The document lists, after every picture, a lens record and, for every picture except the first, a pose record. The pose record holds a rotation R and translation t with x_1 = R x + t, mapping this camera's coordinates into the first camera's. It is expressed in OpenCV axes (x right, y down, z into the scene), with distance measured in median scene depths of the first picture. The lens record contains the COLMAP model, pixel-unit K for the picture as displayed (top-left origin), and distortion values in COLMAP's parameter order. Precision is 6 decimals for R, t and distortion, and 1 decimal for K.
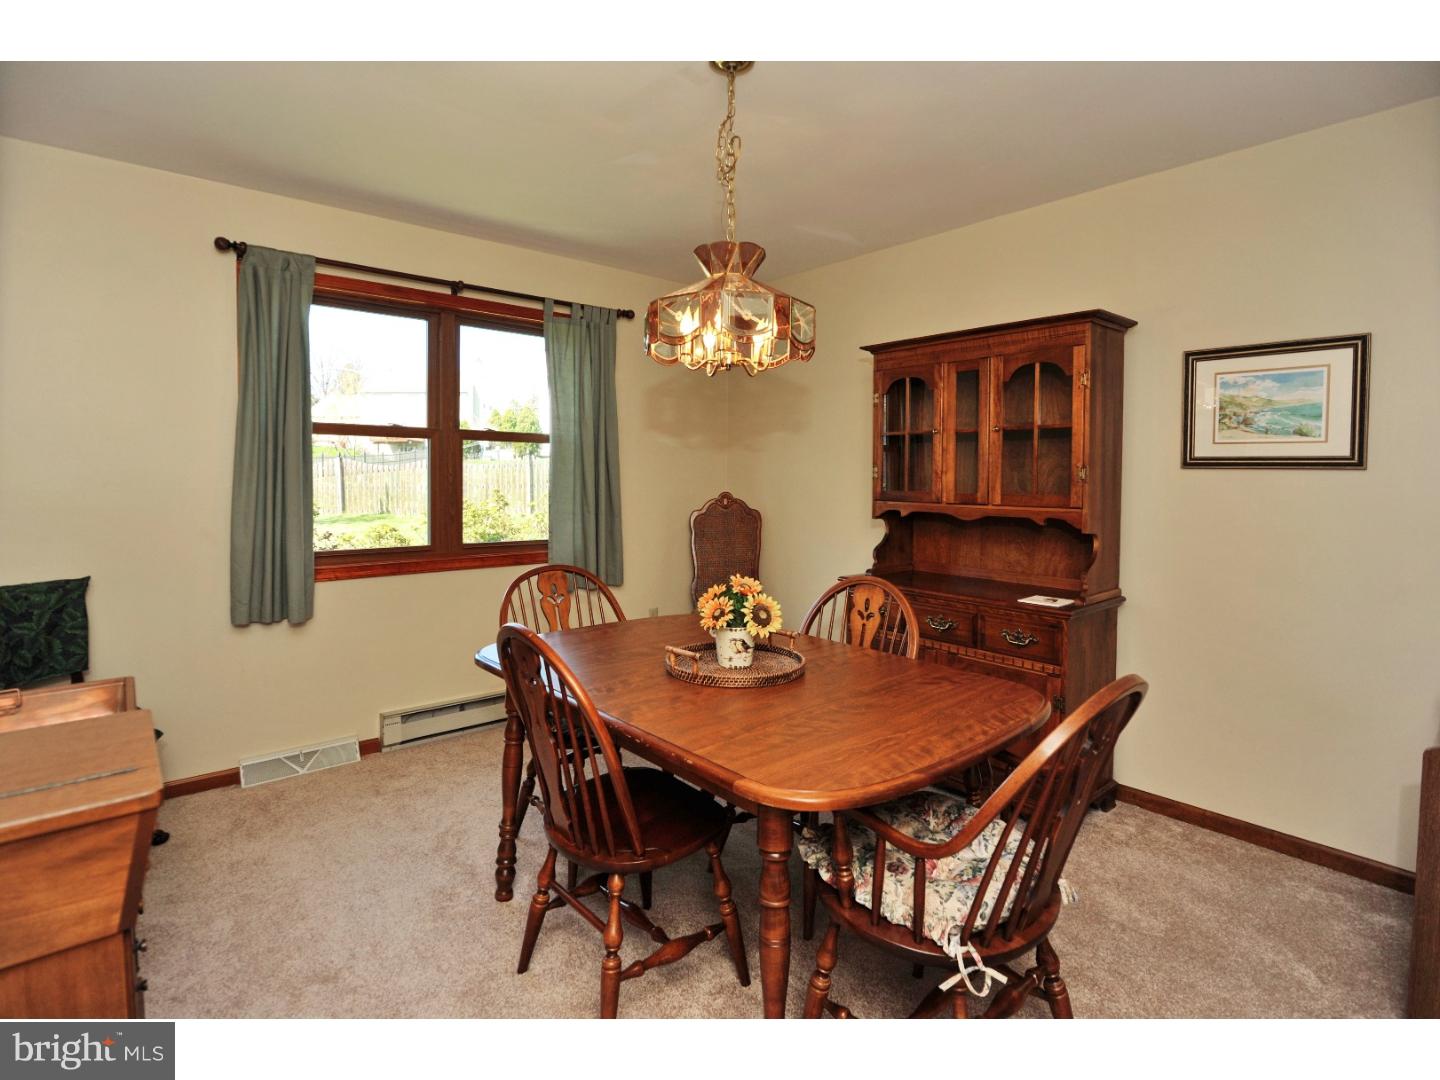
lens RADIAL K [[734.9, 0, 728.5], [0, 734.9, 518.2], [0, 0, 1]] dist [-0.004130, -0.000909]
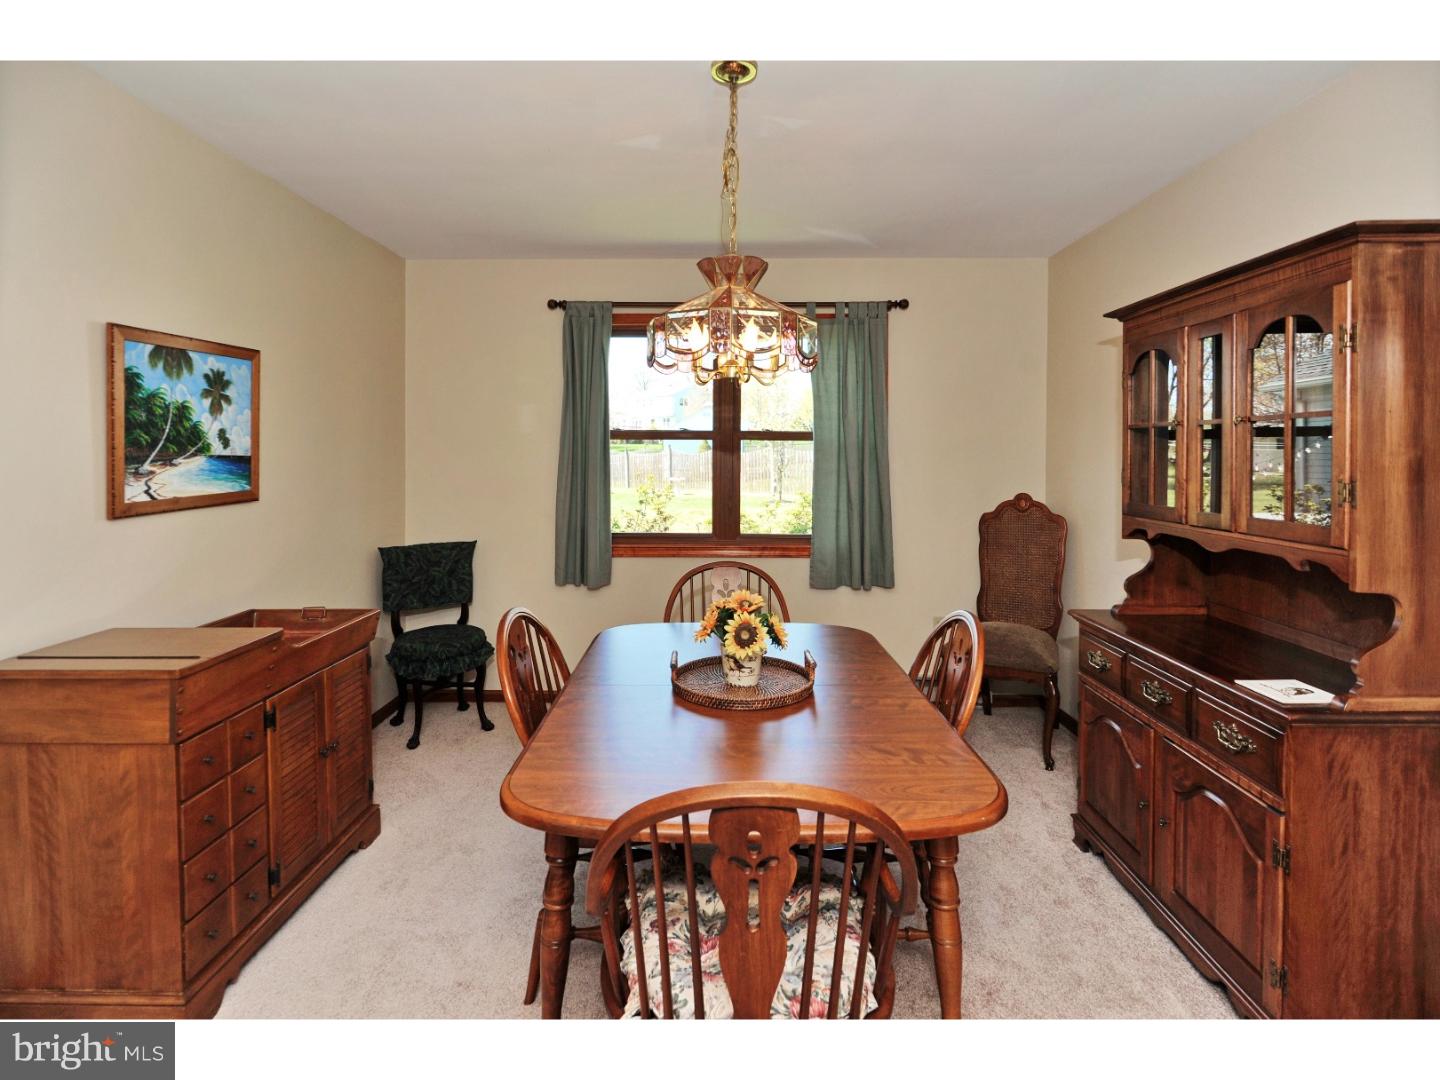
lens RADIAL K [[763.4, 0, 743.4], [0, 763.4, 483.8], [0, 0, 1]] dist [-0.001820, -0.000638]
pose [[0.740949, 0.024451, -0.671116, 0.495914], [-0.037921, 0.999266, -0.005460, -0.041815], [0.670490, 0.029495, 0.741332, 0.181160]]
